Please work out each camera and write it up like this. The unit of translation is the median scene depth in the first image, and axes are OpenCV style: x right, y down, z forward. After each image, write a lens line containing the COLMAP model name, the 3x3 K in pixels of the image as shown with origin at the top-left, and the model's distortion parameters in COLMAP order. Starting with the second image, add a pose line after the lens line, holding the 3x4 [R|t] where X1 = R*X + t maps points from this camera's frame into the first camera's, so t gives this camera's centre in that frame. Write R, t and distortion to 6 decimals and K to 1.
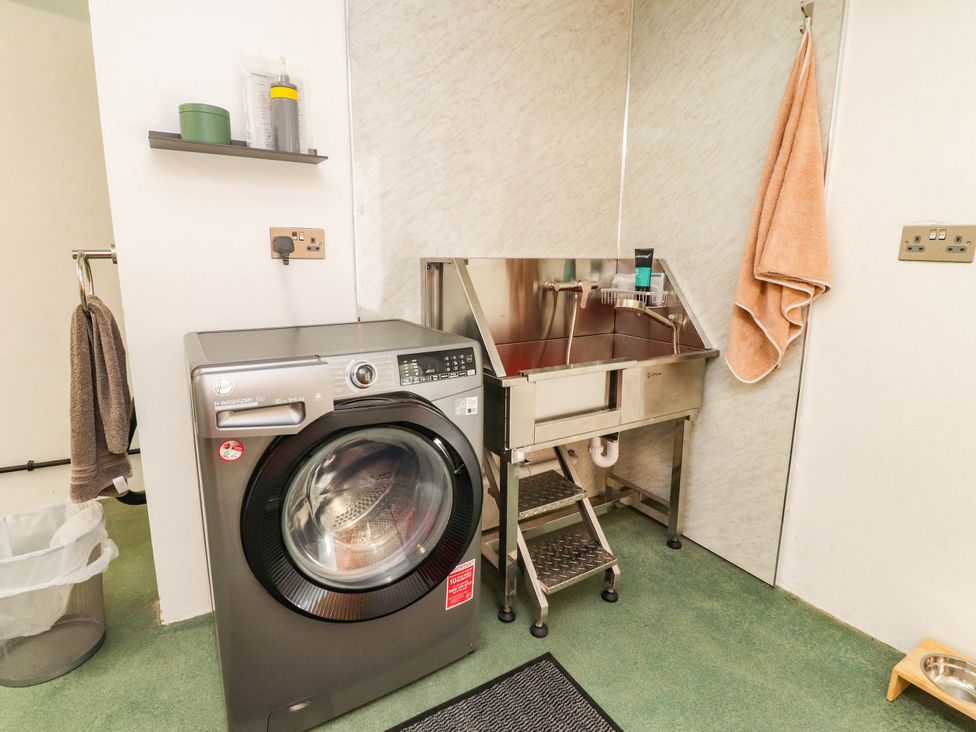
lens RADIAL K [[522.8, 0, 482.6], [0, 522.8, 347.3], [0, 0, 1]] dist [-0.000410, -0.012896]
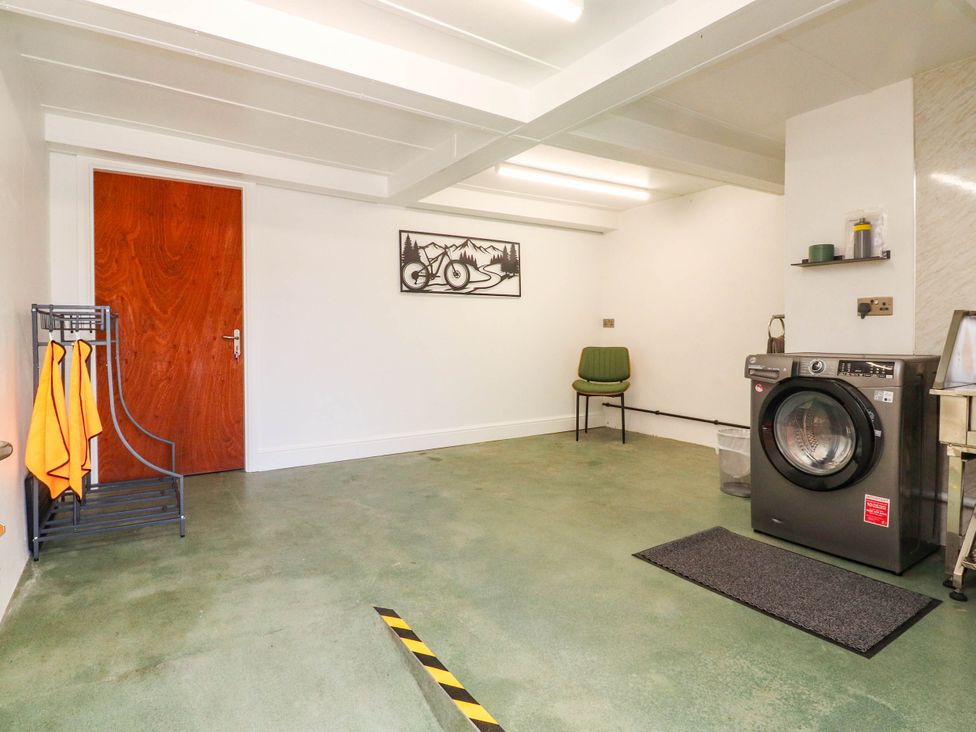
lens RADIAL K [[533.8, 0, 488.4], [0, 533.8, 343.2], [0, 0, 1]] dist [0.000407, -0.009159]
pose [[0.034877, 0.010334, -0.999338, 1.493318], [-0.178205, 0.983985, 0.003956, 0.151156], [0.983375, 0.177949, 0.036160, -0.305586]]
